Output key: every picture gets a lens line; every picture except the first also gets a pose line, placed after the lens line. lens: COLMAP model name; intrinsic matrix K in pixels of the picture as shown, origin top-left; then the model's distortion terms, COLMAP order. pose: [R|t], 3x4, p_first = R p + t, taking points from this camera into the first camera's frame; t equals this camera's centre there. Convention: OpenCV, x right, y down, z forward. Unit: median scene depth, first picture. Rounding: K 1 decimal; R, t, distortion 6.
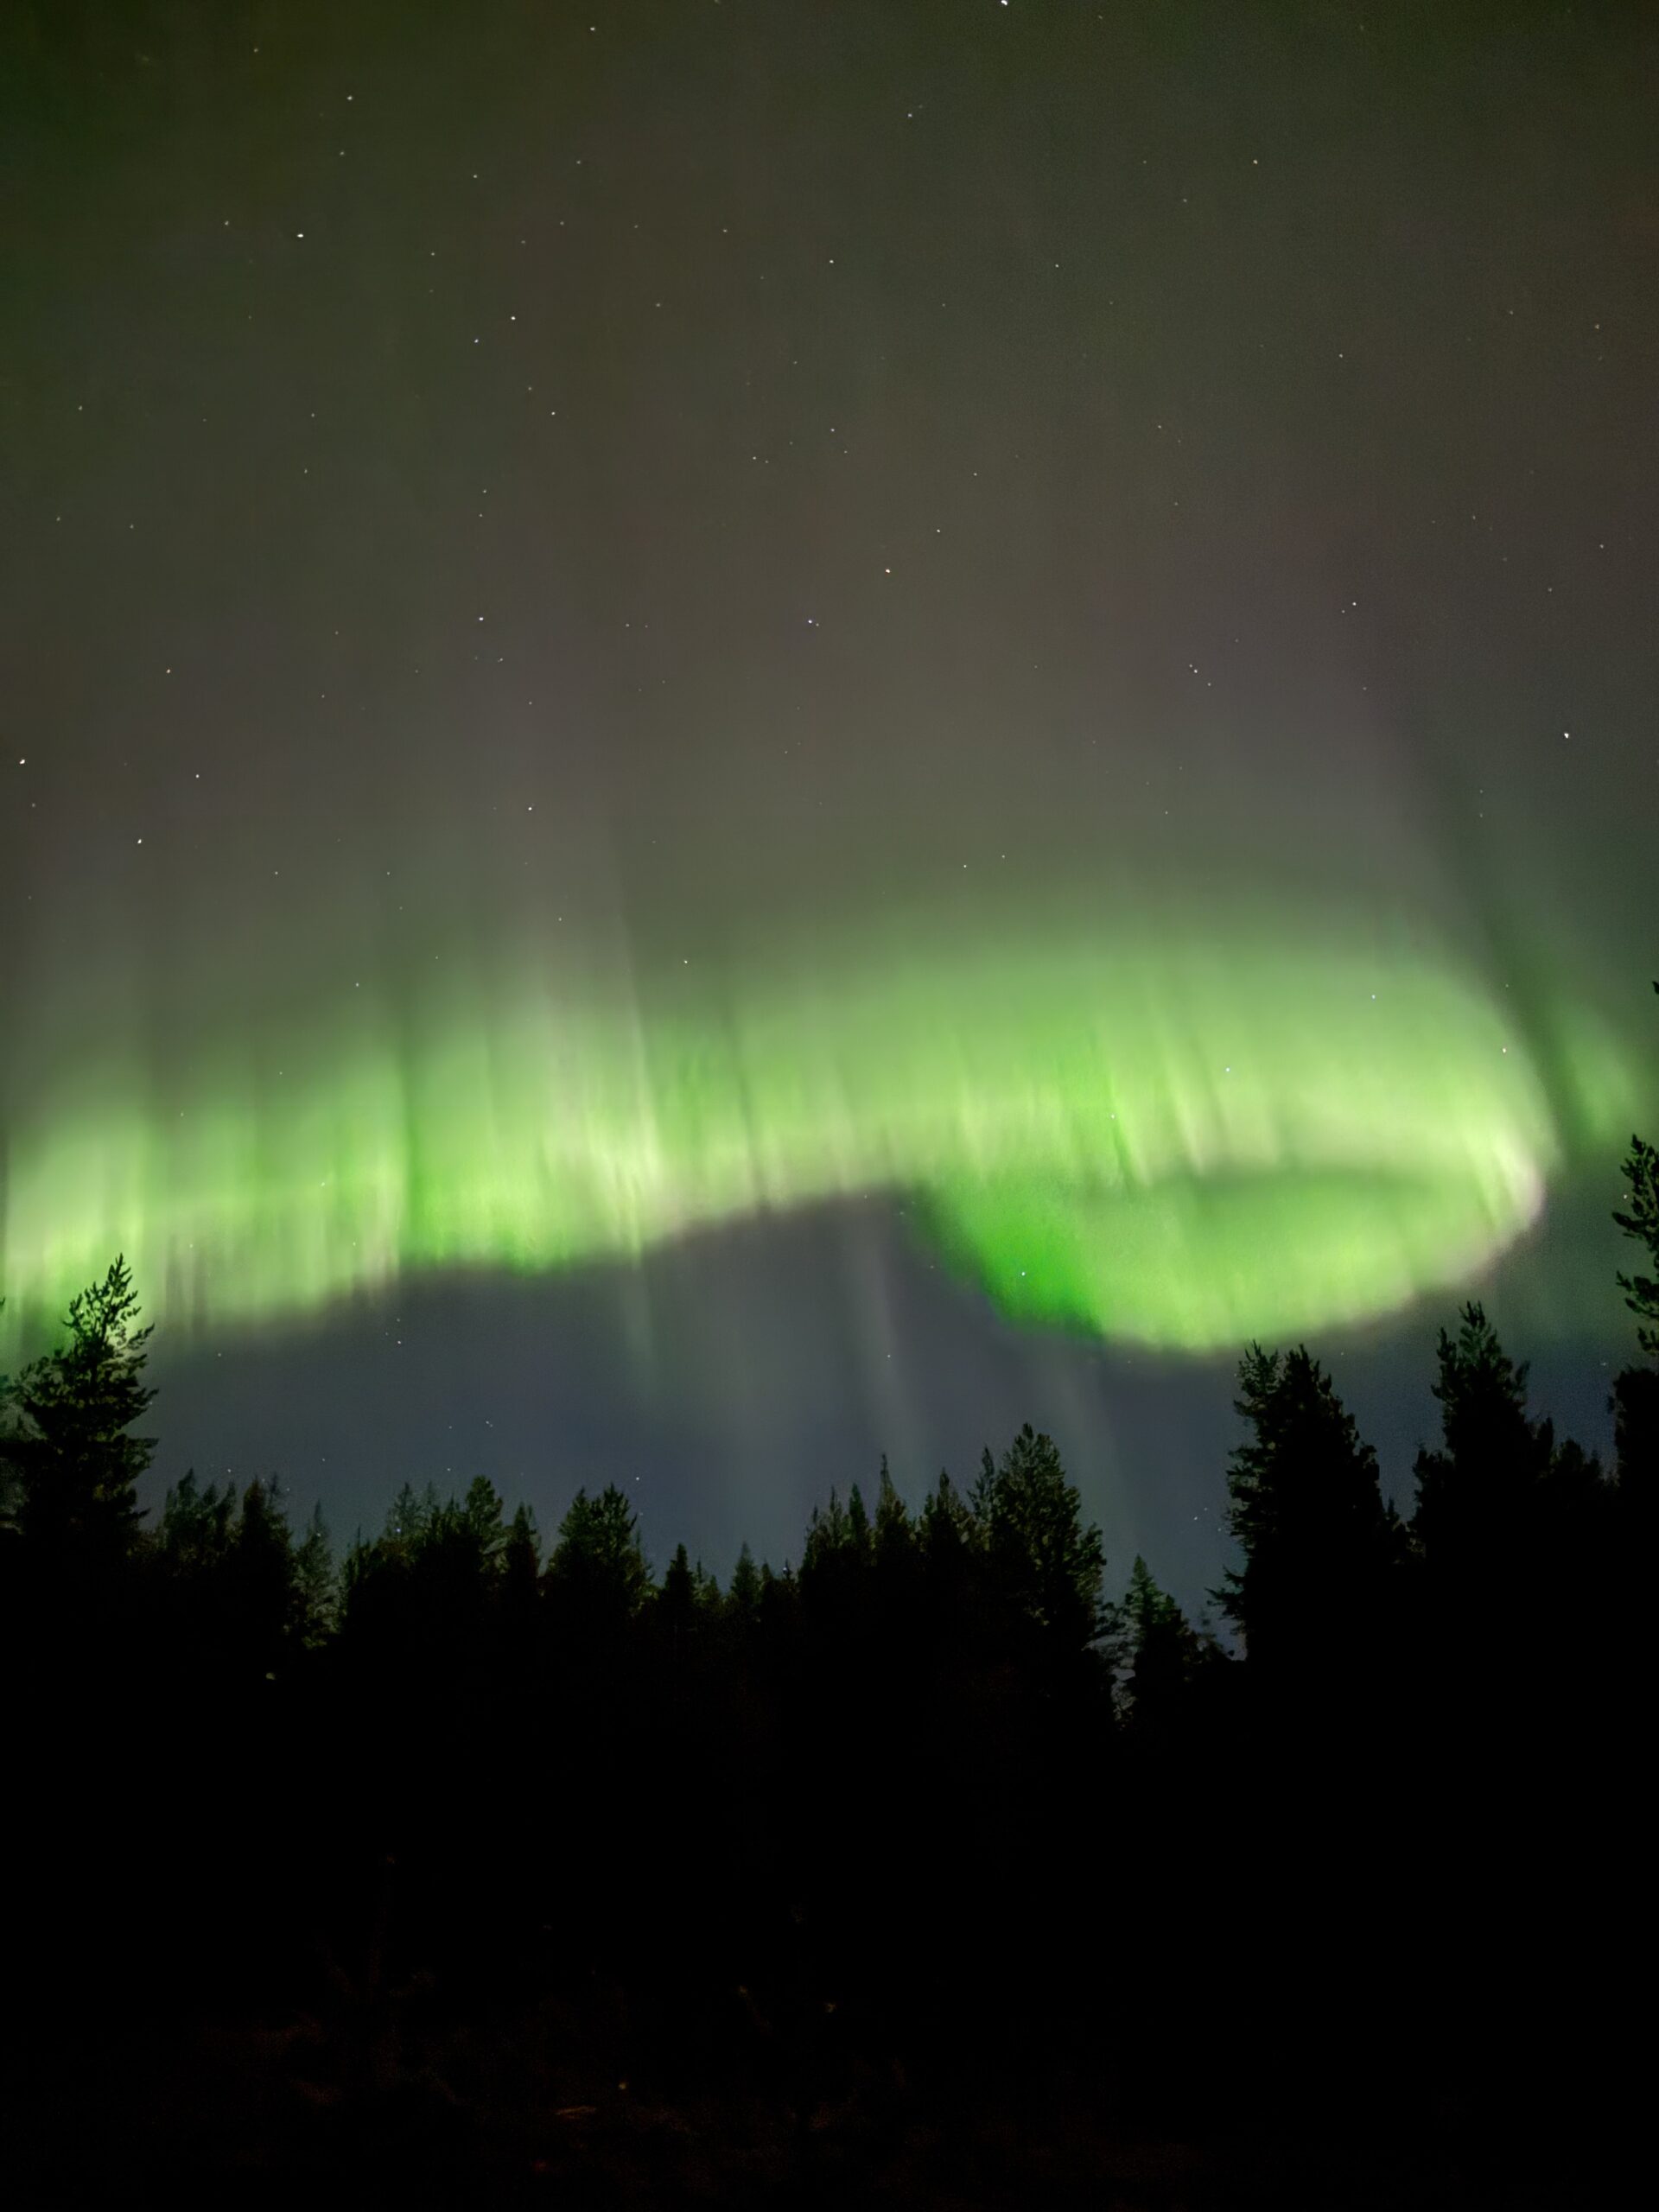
lens RADIAL K [[1527.6, 0, 831.8], [0, 1527.6, 1097.0], [0, 0, 1]] dist [0.188594, -0.378680]
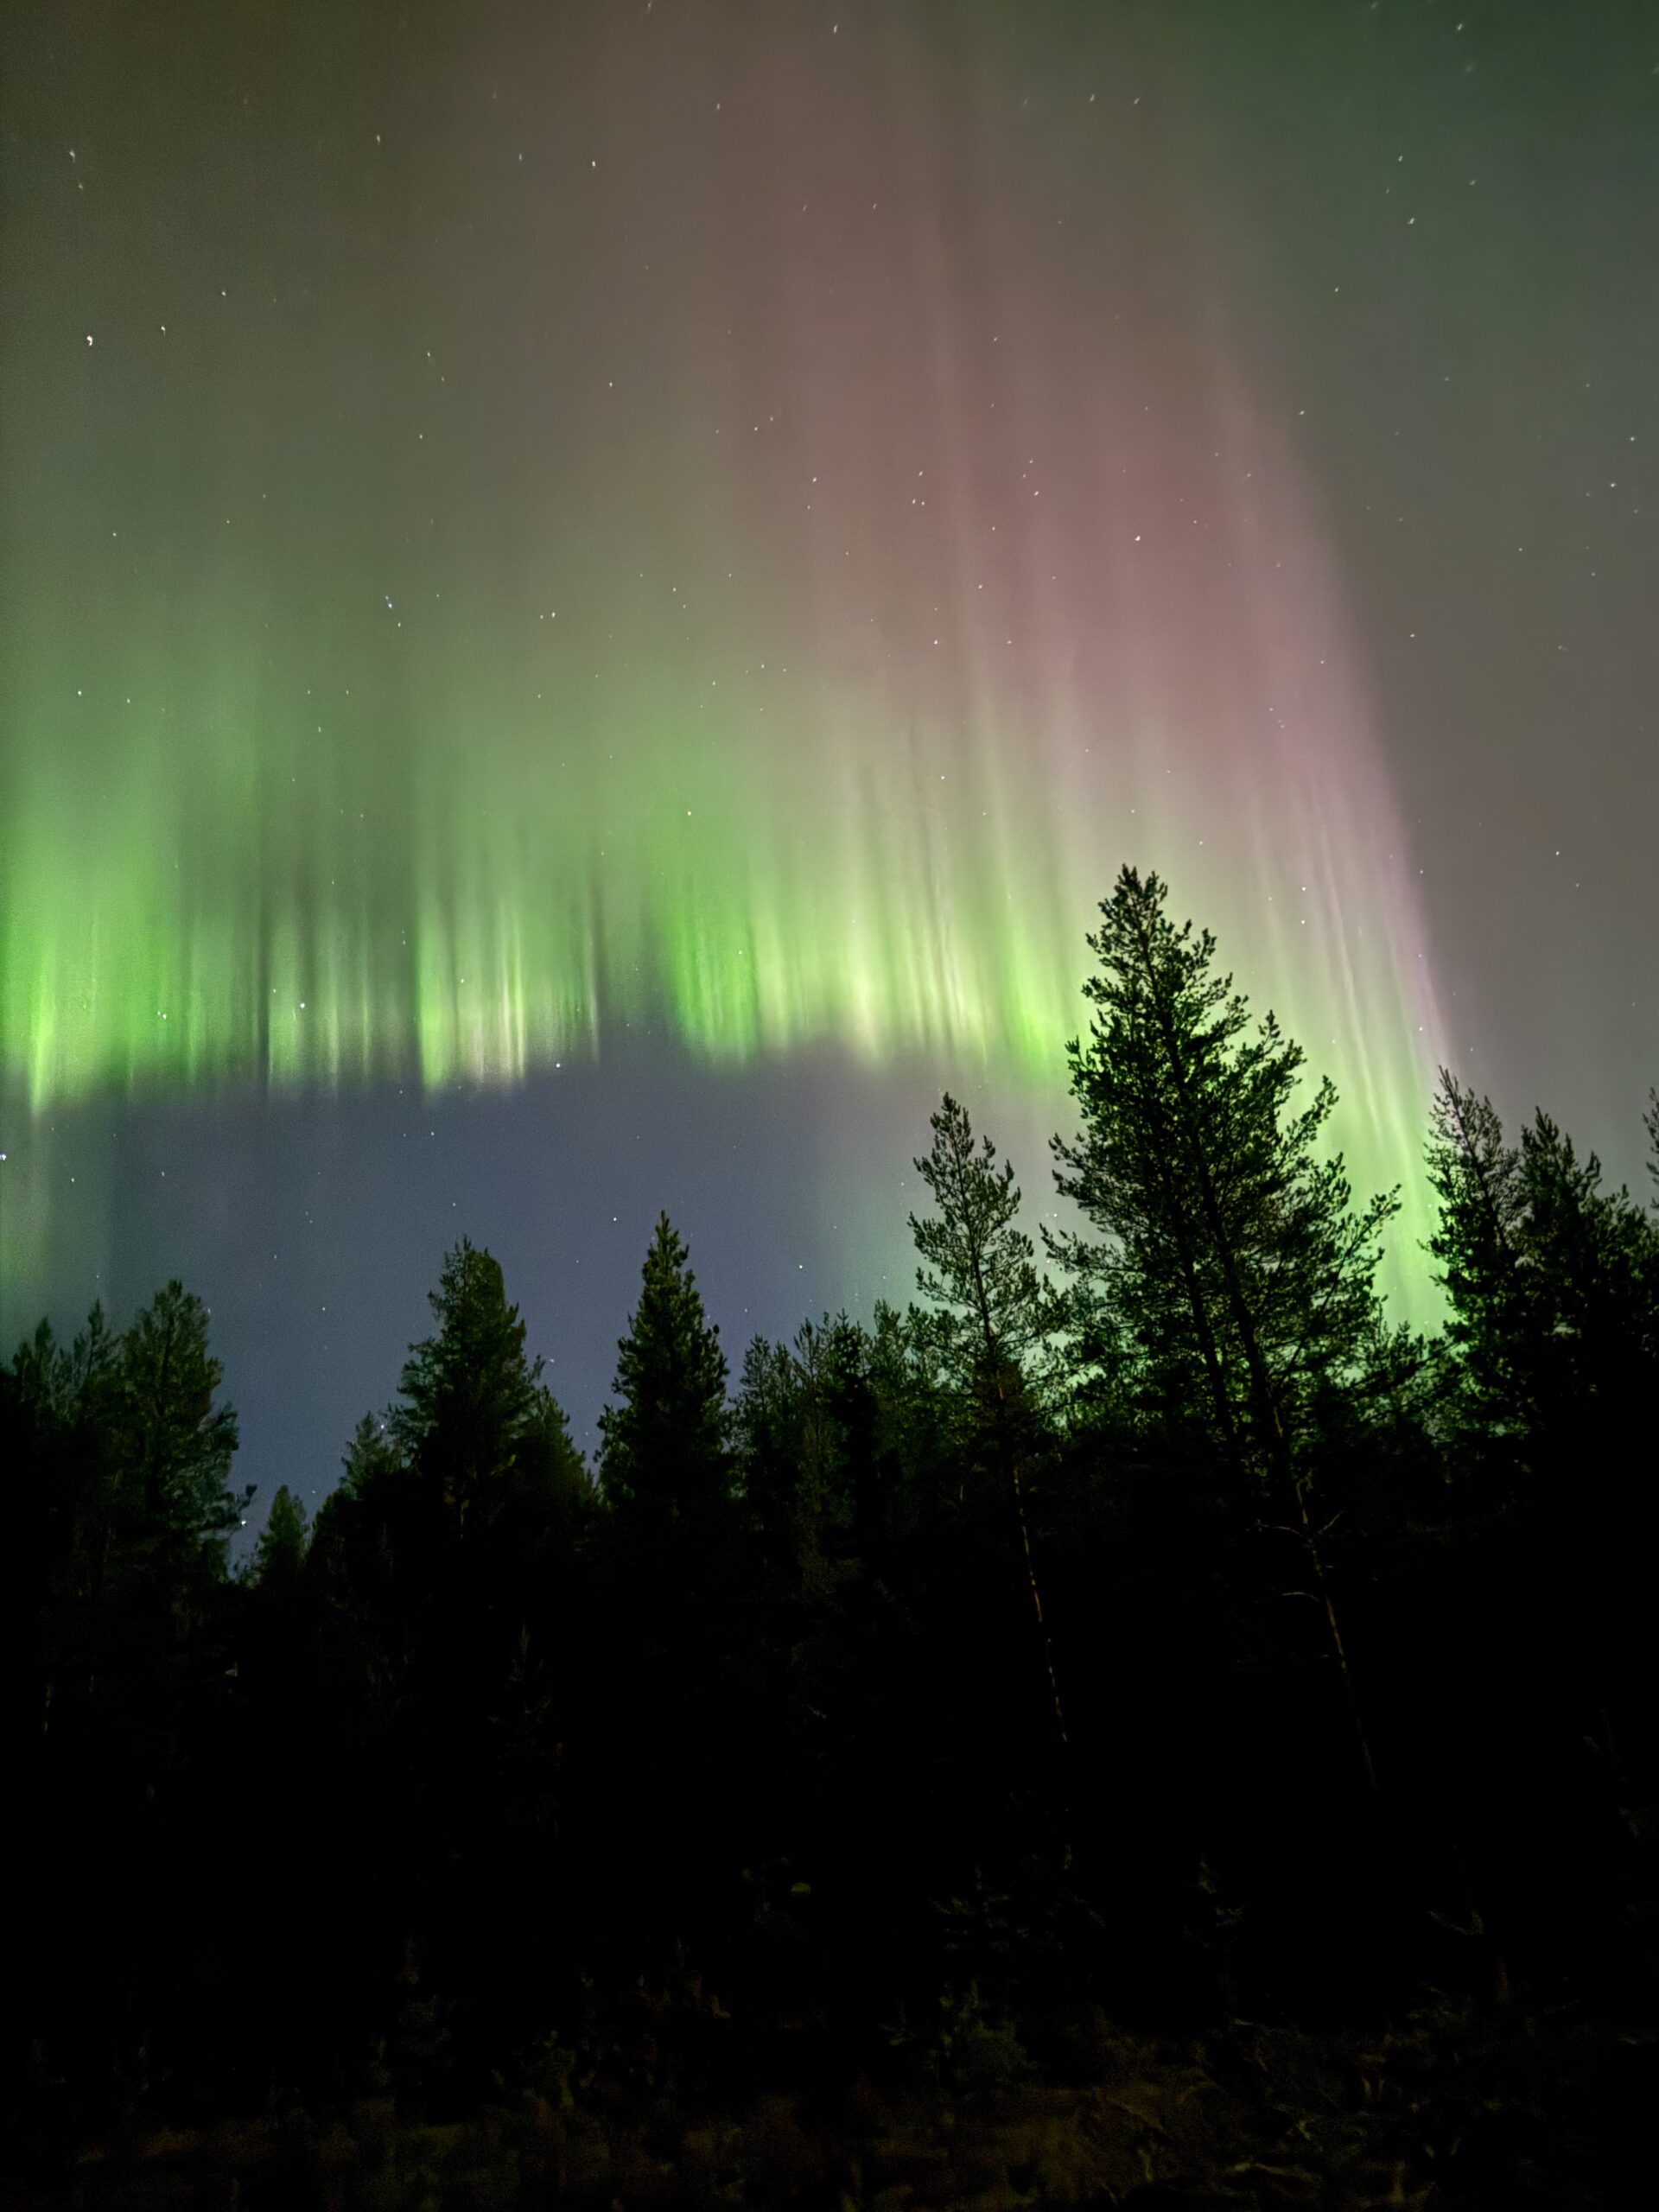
lens RADIAL K [[1527.6, 0, 831.8], [0, 1527.6, 1097.0], [0, 0, 1]] dist [0.188594, -0.378680]
pose [[0.806332, 0.250875, 0.535622, -0.065181], [-0.266699, 0.962516, -0.049333, 0.063731], [-0.527921, -0.103071, 0.843016, 0.110973]]
